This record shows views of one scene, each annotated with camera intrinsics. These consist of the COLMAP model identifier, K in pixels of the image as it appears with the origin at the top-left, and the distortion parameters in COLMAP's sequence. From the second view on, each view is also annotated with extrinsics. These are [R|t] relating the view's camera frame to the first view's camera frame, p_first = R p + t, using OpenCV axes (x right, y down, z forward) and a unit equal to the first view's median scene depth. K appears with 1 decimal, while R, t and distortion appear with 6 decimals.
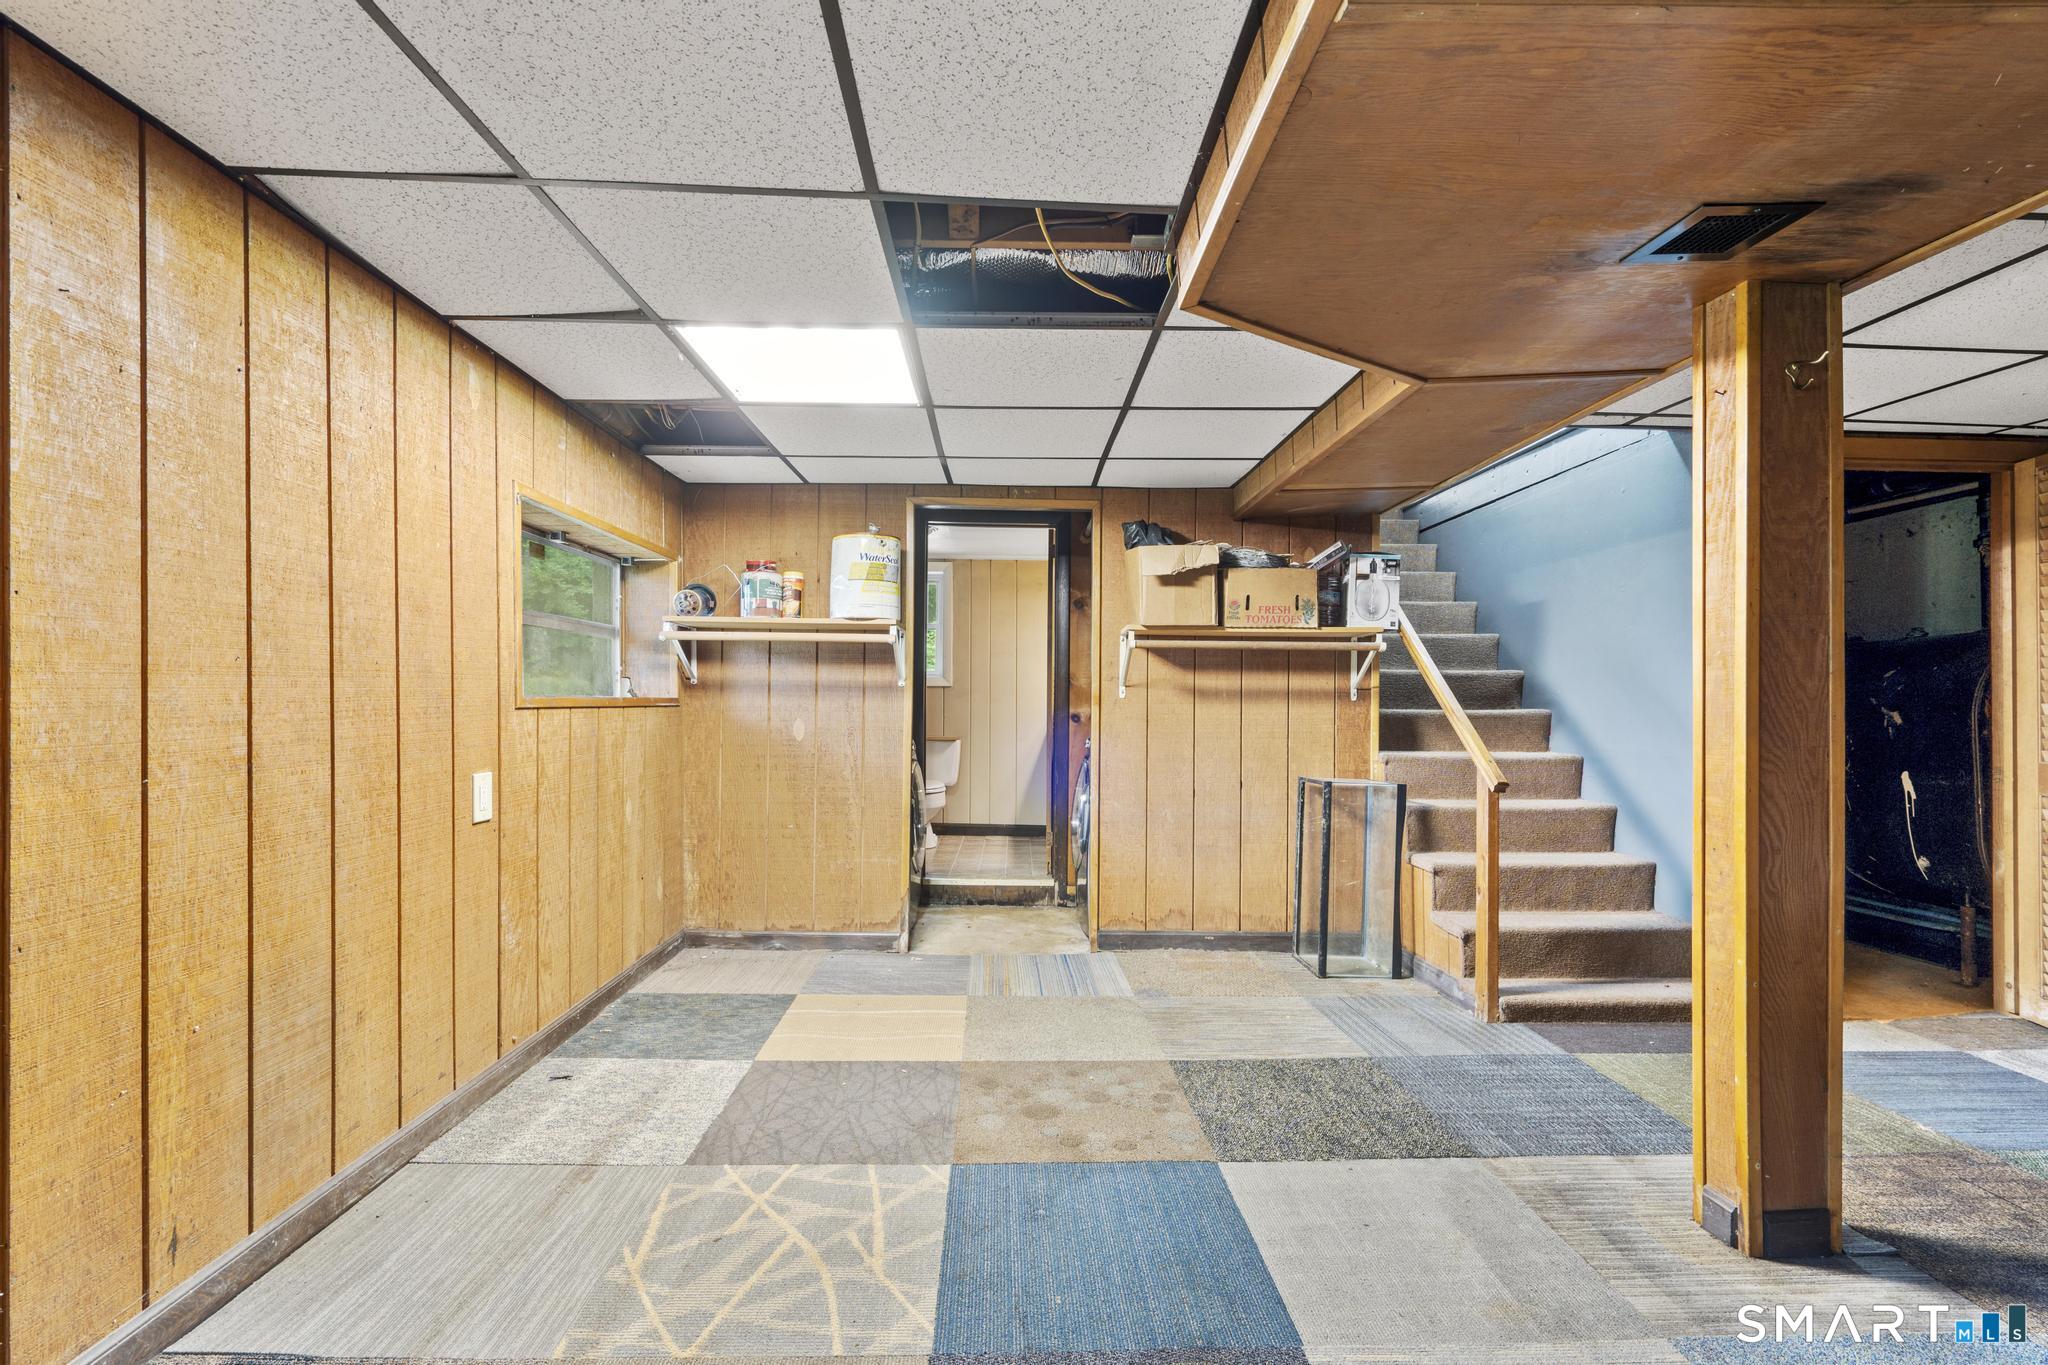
lens RADIAL K [[918.0, 0, 1023.0], [0, 918.0, 681.6], [0, 0, 1]] dist [-0.008220, 0.003825]
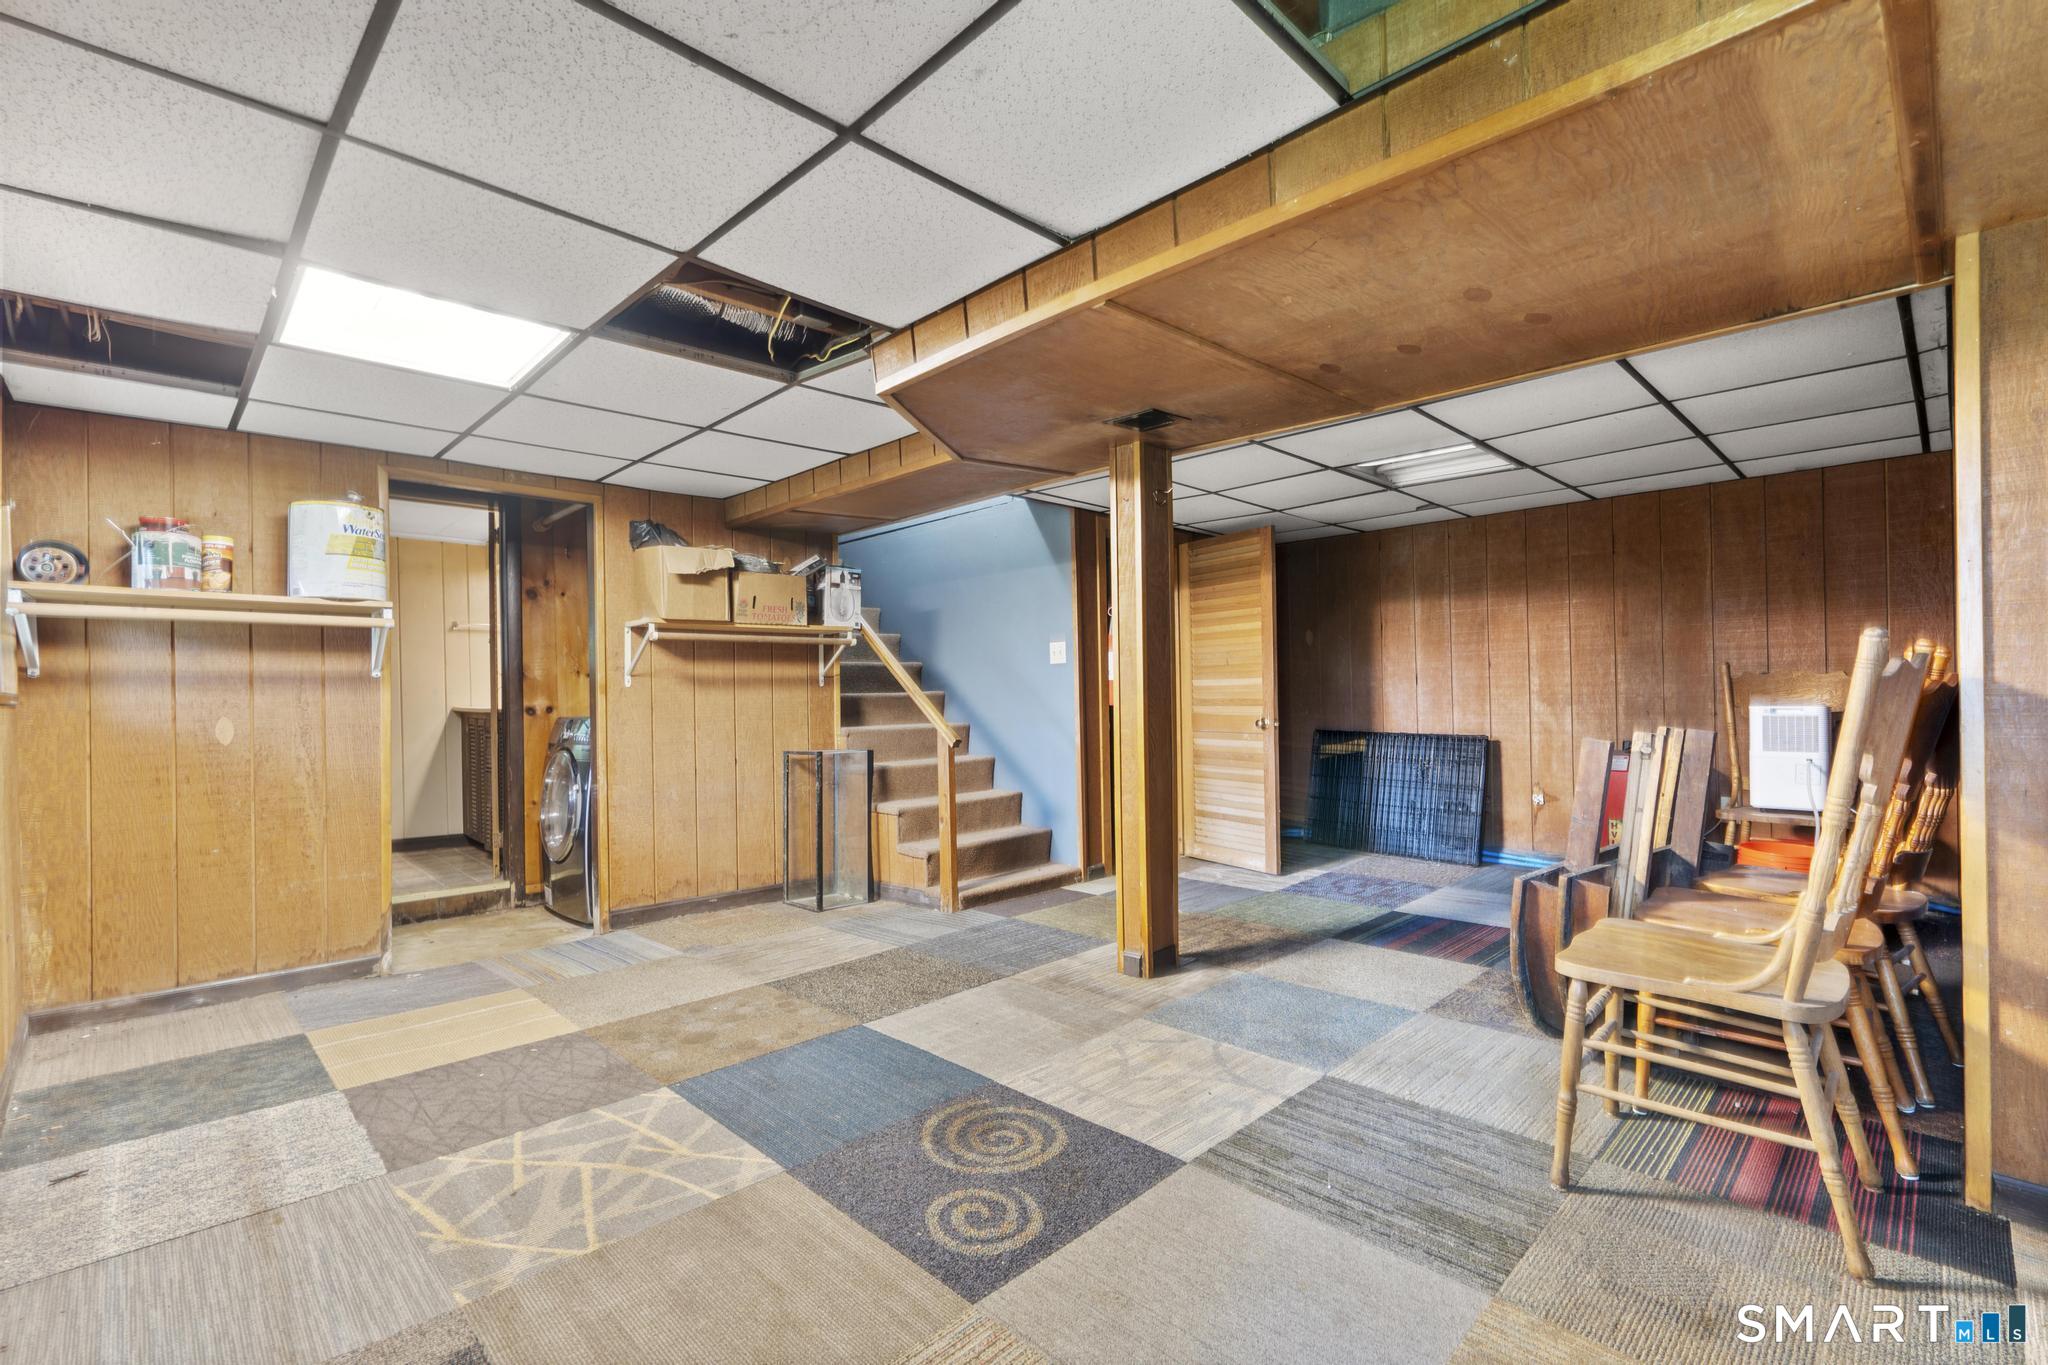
lens RADIAL K [[918.0, 0, 1023.4], [0, 918.0, 681.8], [0, 0, 1]] dist [-0.008220, 0.003825]
pose [[0.731982, -0.011370, 0.681230, -0.323520], [0.009464, 0.999934, 0.006519, 0.011495], [-0.681259, 0.001675, 0.732041, -0.087767]]
